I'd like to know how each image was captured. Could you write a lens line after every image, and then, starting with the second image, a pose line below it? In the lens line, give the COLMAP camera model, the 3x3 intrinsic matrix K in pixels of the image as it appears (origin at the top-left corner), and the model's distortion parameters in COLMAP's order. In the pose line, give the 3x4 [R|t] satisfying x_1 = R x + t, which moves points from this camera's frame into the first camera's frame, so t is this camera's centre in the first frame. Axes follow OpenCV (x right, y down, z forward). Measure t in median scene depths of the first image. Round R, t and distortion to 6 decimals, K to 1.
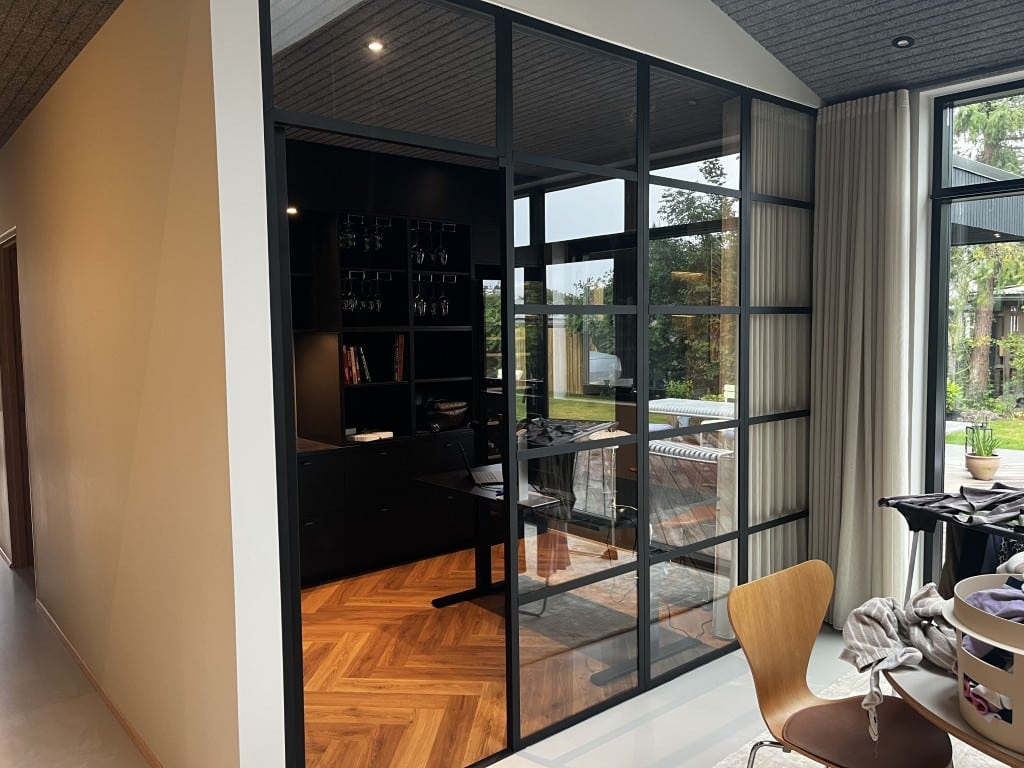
lens RADIAL K [[785.2, 0, 511.5], [0, 785.2, 380.7], [0, 0, 1]] dist [0.052673, -0.058639]
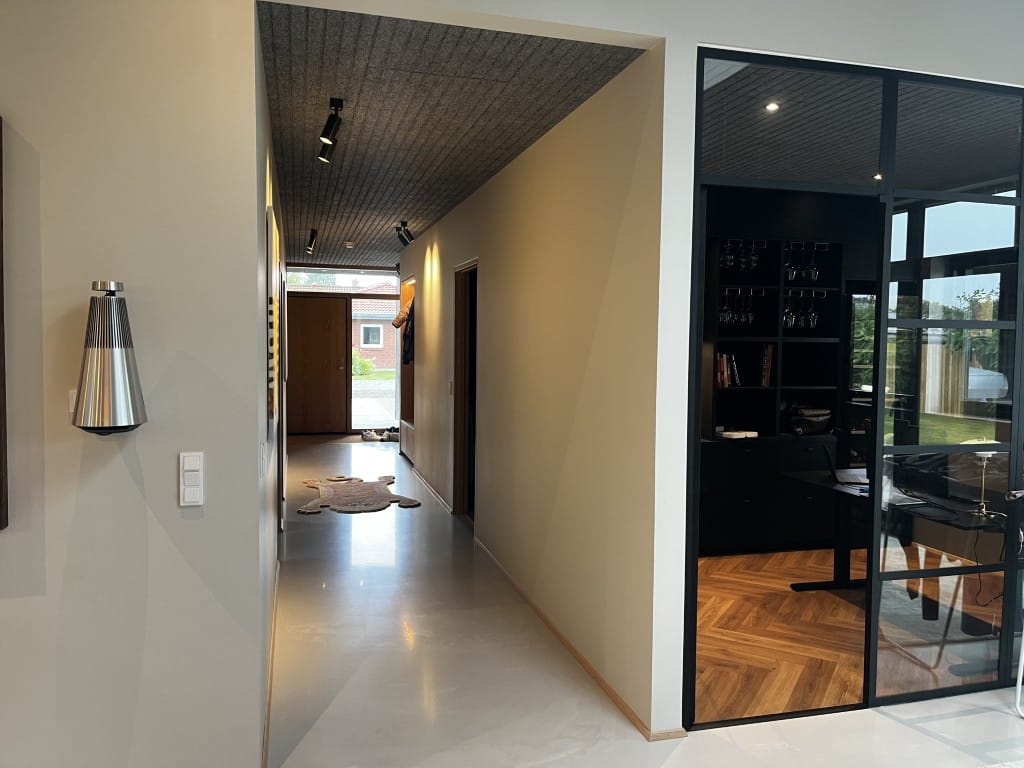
lens RADIAL K [[785.2, 0, 511.5], [0, 785.2, 380.7], [0, 0, 1]] dist [0.052673, -0.058639]
pose [[0.907331, 0.045326, -0.417967, -0.004425], [-0.051470, 0.998669, -0.003433, 0.015316], [0.417255, 0.024628, 0.908456, -0.166554]]
